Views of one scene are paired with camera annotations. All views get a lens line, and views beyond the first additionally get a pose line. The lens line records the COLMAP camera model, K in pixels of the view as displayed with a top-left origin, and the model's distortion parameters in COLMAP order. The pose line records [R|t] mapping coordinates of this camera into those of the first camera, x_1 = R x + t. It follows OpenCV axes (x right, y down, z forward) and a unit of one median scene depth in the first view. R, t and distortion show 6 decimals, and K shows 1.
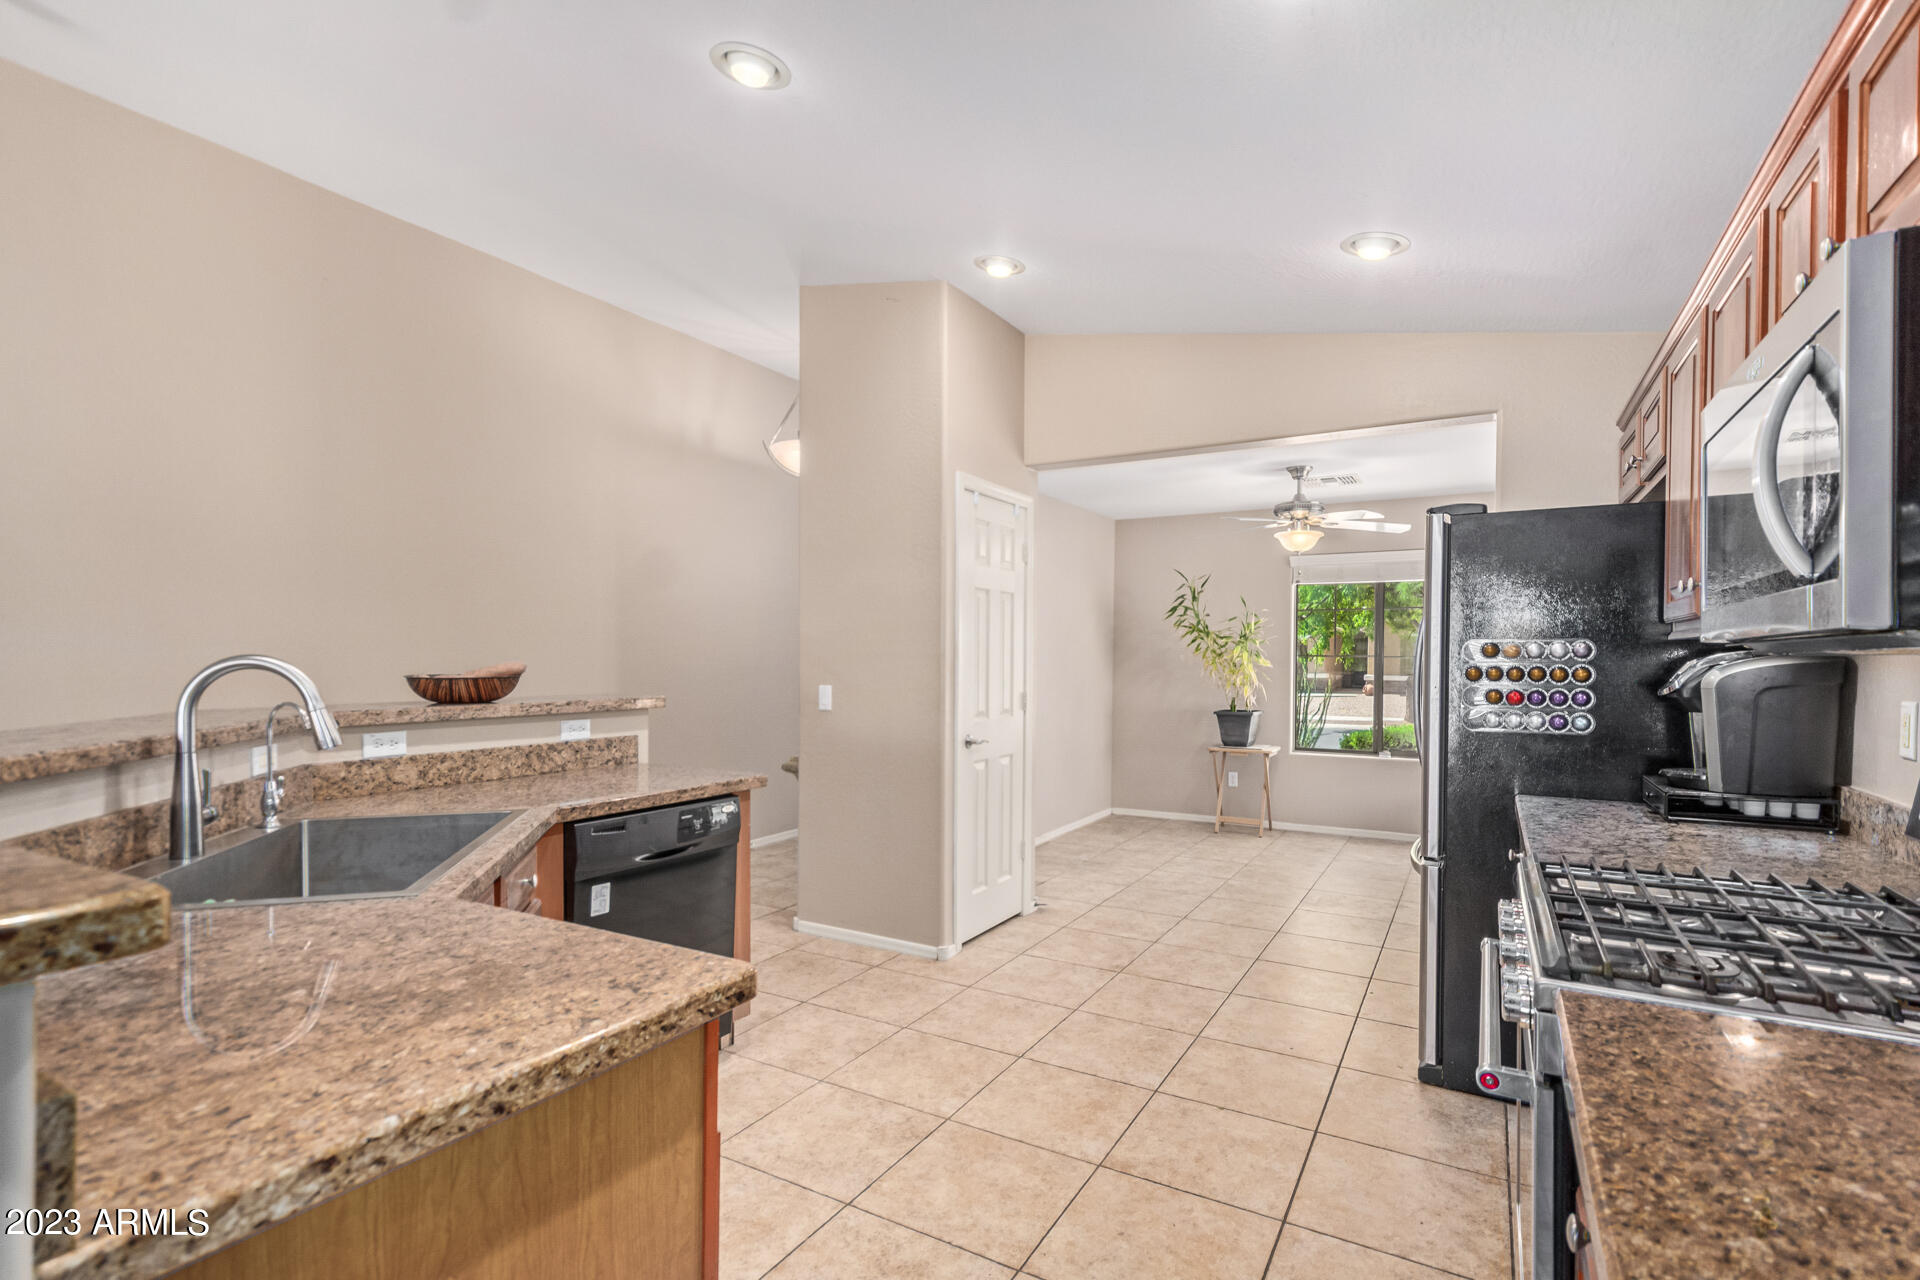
lens RADIAL K [[895.8, 0, 958.2], [0, 895.8, 663.9], [0, 0, 1]] dist [0.001269, 0.000530]
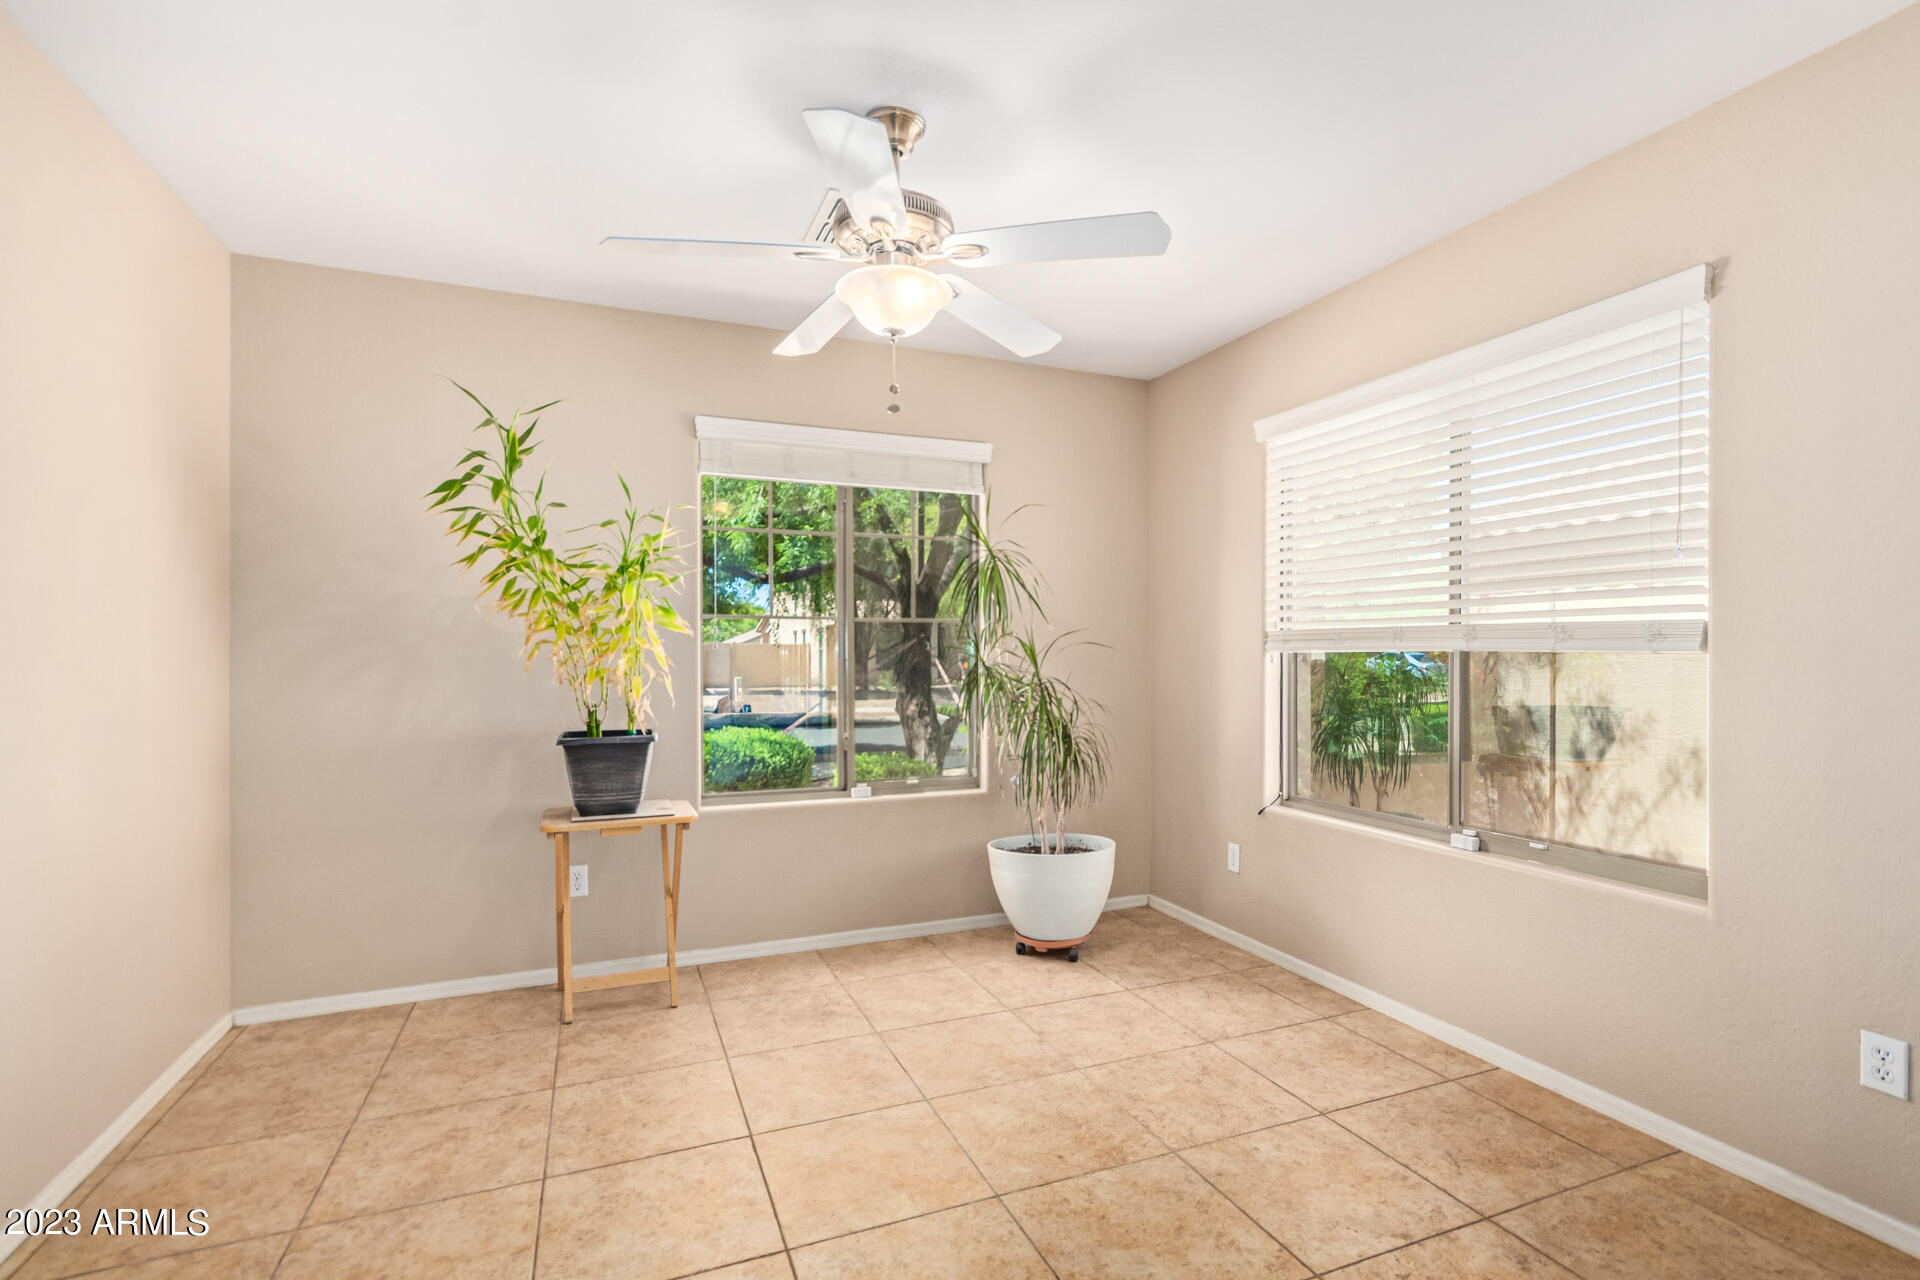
lens RADIAL K [[885.5, 0, 973.4], [0, 885.5, 659.4], [0, 0, 1]] dist [-0.001206, -0.000382]
pose [[0.590168, -0.006831, 0.807252, 0.062275], [0.006061, 0.999974, 0.004031, 0.015185], [-0.807258, 0.002514, 0.590194, 0.589804]]
